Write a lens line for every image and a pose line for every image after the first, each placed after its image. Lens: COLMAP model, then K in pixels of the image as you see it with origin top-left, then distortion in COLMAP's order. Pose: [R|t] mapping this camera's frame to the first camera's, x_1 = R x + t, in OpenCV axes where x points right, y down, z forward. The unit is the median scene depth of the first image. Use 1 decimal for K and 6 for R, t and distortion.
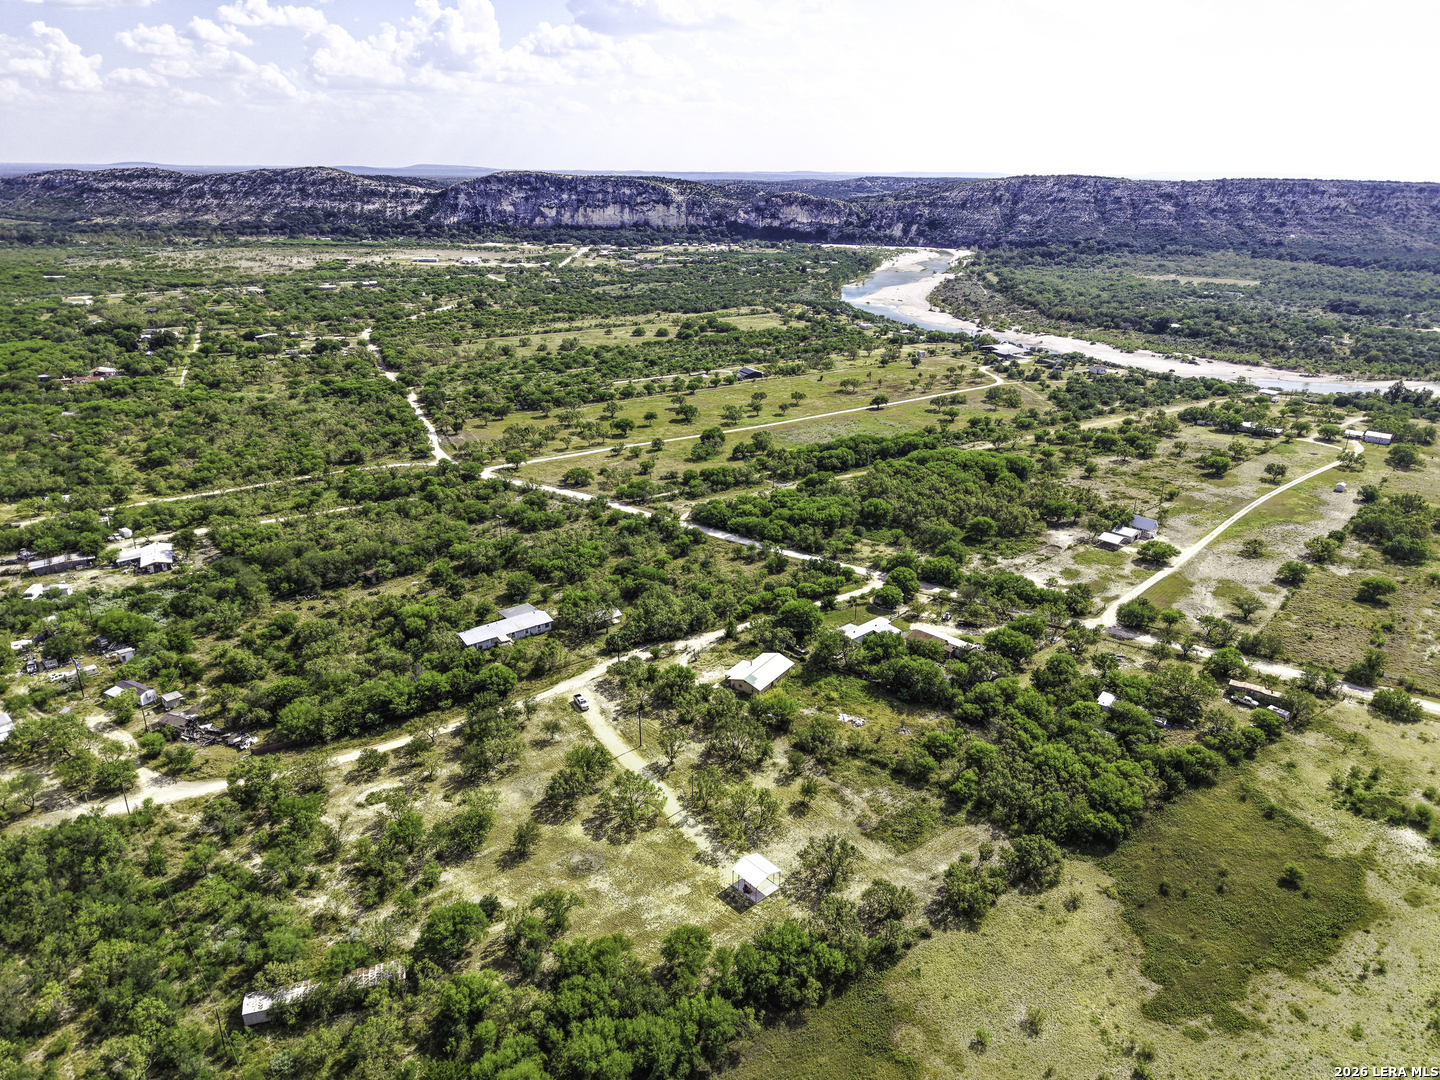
lens RADIAL K [[958.5, 0, 723.7], [0, 958.5, 535.8], [0, 0, 1]] dist [0.036973, -0.037913]
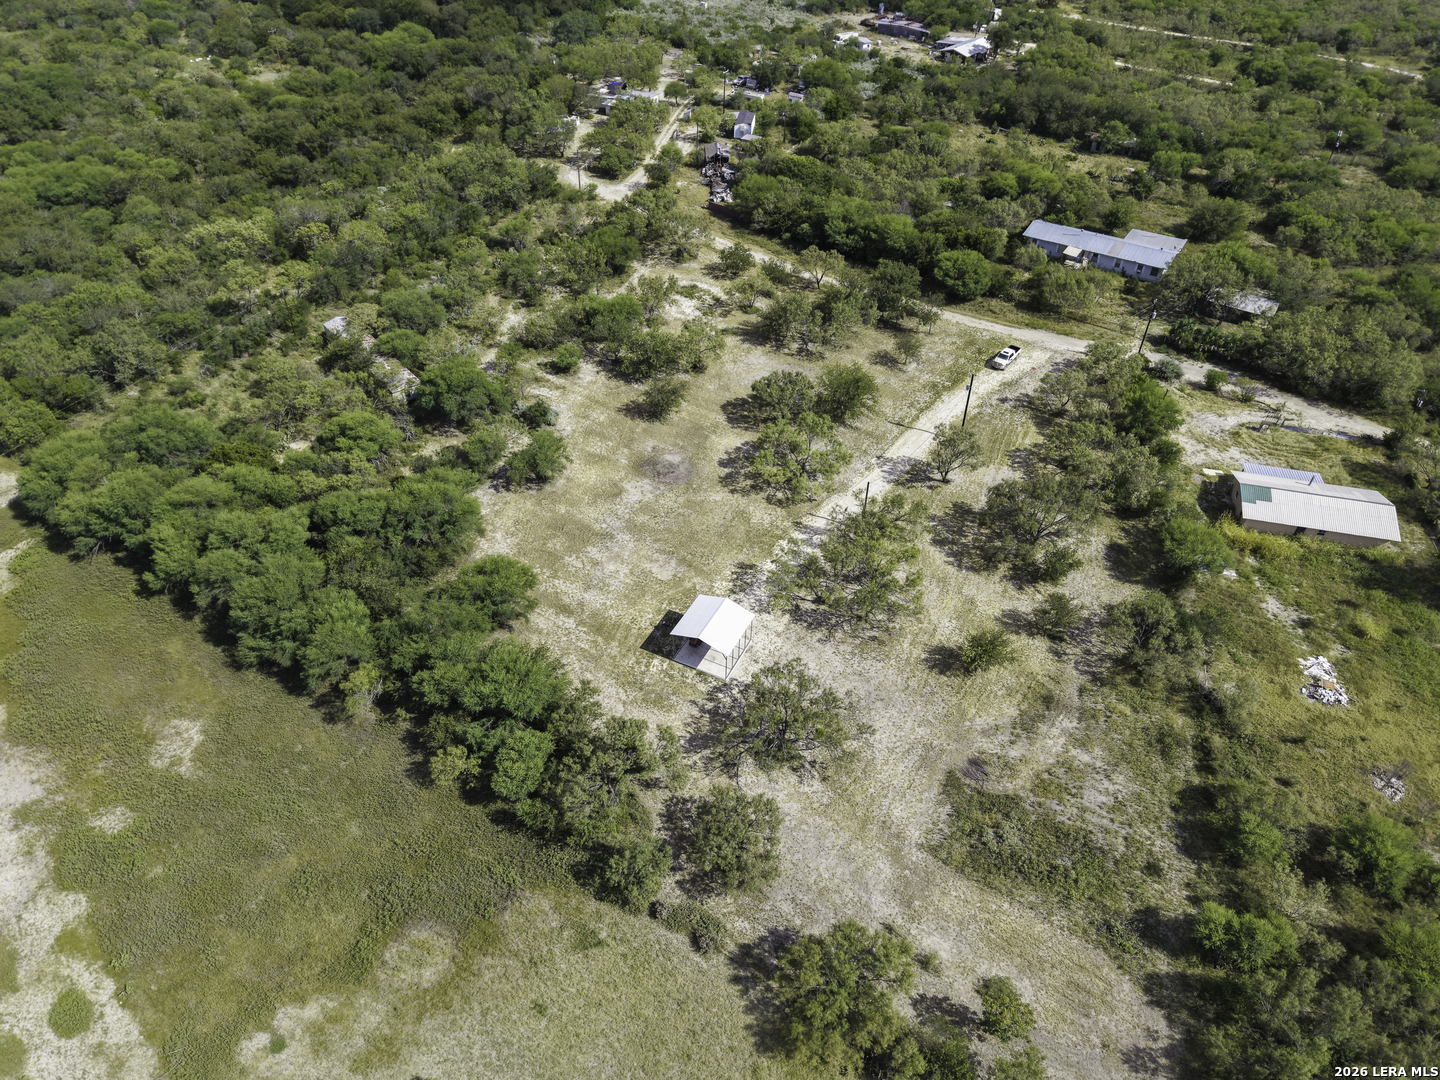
lens RADIAL K [[958.5, 0, 723.7], [0, 958.5, 535.8], [0, 0, 1]] dist [0.036973, -0.037913]
pose [[0.361651, 0.604619, -0.709679, 0.262488], [-0.355874, 0.793090, 0.494329, 0.019569], [0.861721, 0.073782, 0.501990, 0.475747]]
